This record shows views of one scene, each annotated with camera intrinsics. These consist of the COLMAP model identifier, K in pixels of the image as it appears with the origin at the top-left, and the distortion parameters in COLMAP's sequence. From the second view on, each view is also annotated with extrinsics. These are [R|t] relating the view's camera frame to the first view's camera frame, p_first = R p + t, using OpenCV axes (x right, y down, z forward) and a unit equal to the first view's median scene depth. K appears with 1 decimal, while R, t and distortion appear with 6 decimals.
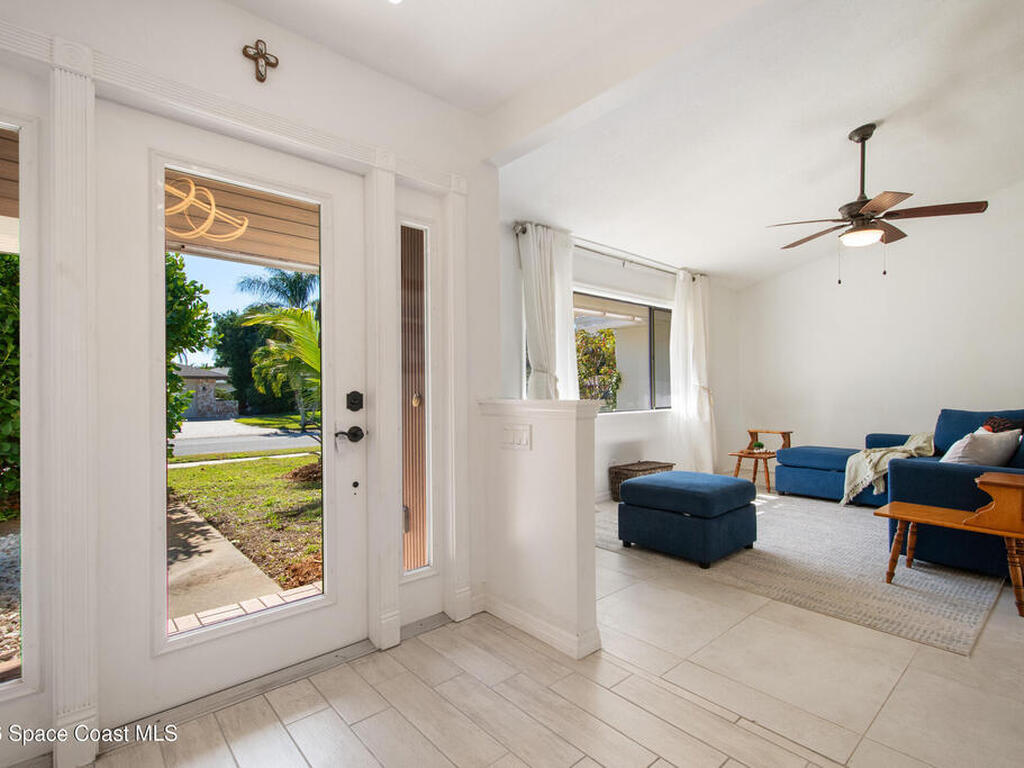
lens RADIAL K [[504.7, 0, 519.8], [0, 504.7, 387.2], [0, 0, 1]] dist [0.011513, -0.000768]
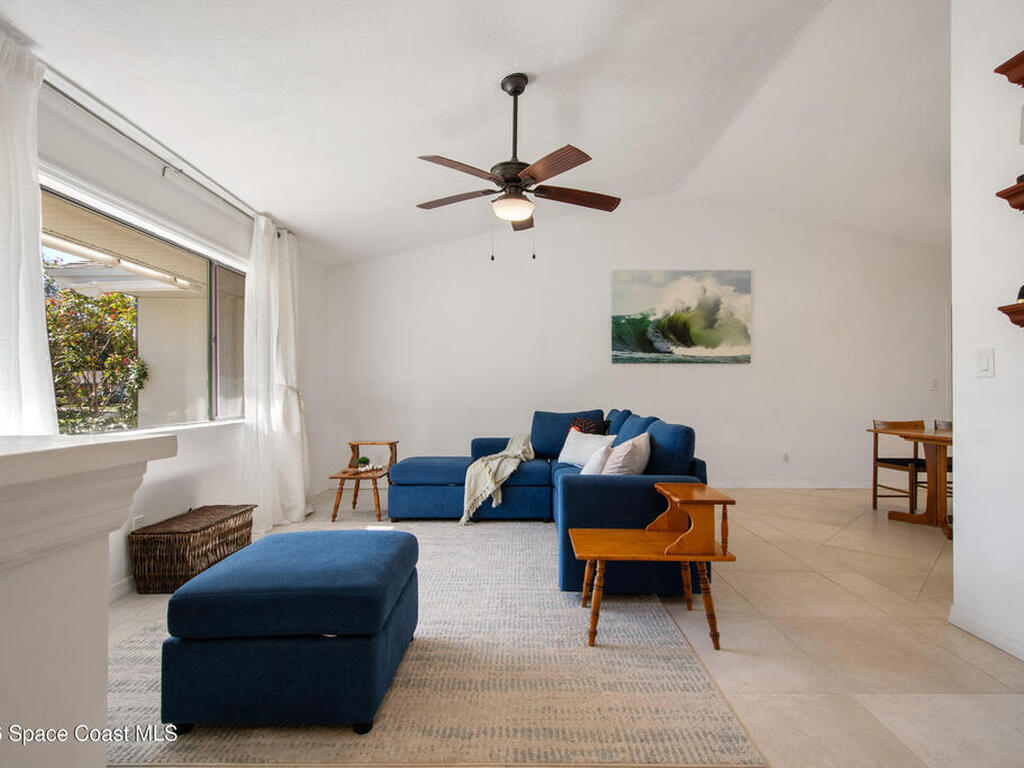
lens RADIAL K [[504.7, 0, 519.8], [0, 504.7, 387.2], [0, 0, 1]] dist [0.011513, -0.000768]
pose [[0.664111, 0.012038, 0.747537, 0.050575], [-0.009840, 0.999924, -0.007361, 0.002894], [-0.747570, -0.002467, 0.664179, 0.355161]]
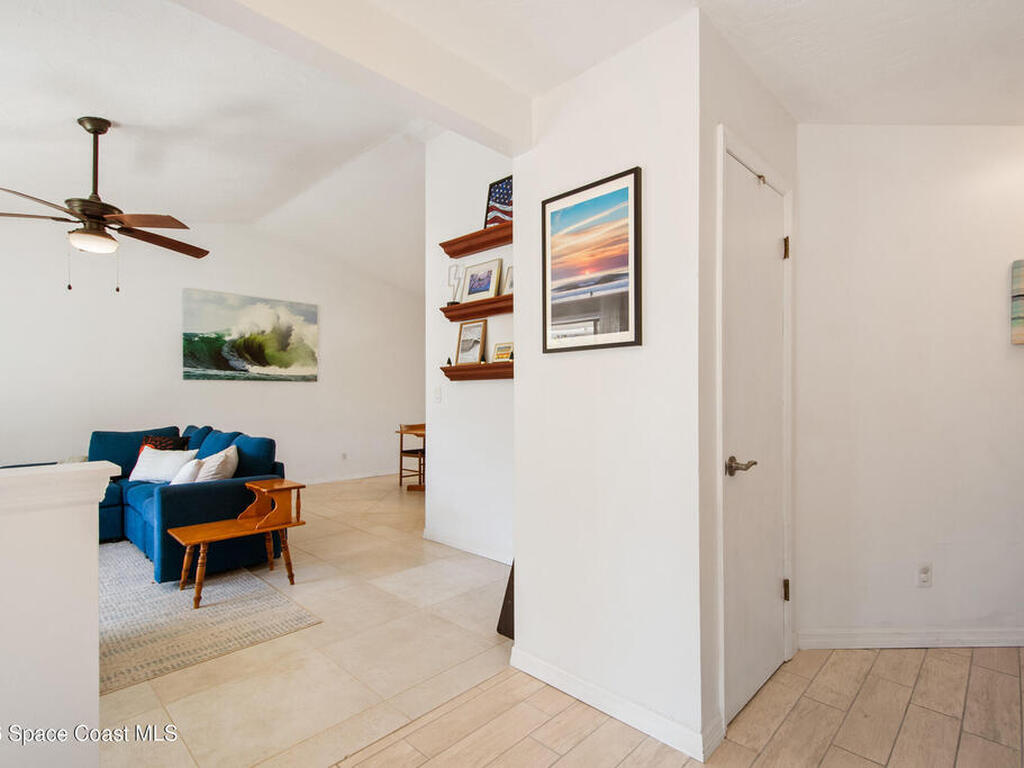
lens RADIAL K [[512.9, 0, 522.5], [0, 512.9, 392.5], [0, 0, 1]] dist [0.010263, -0.000744]
pose [[-0.077979, 0.010900, 0.996895, -0.220119], [-0.002949, 0.999933, -0.011164, -0.022361], [-0.996951, -0.003811, -0.077942, 0.266148]]
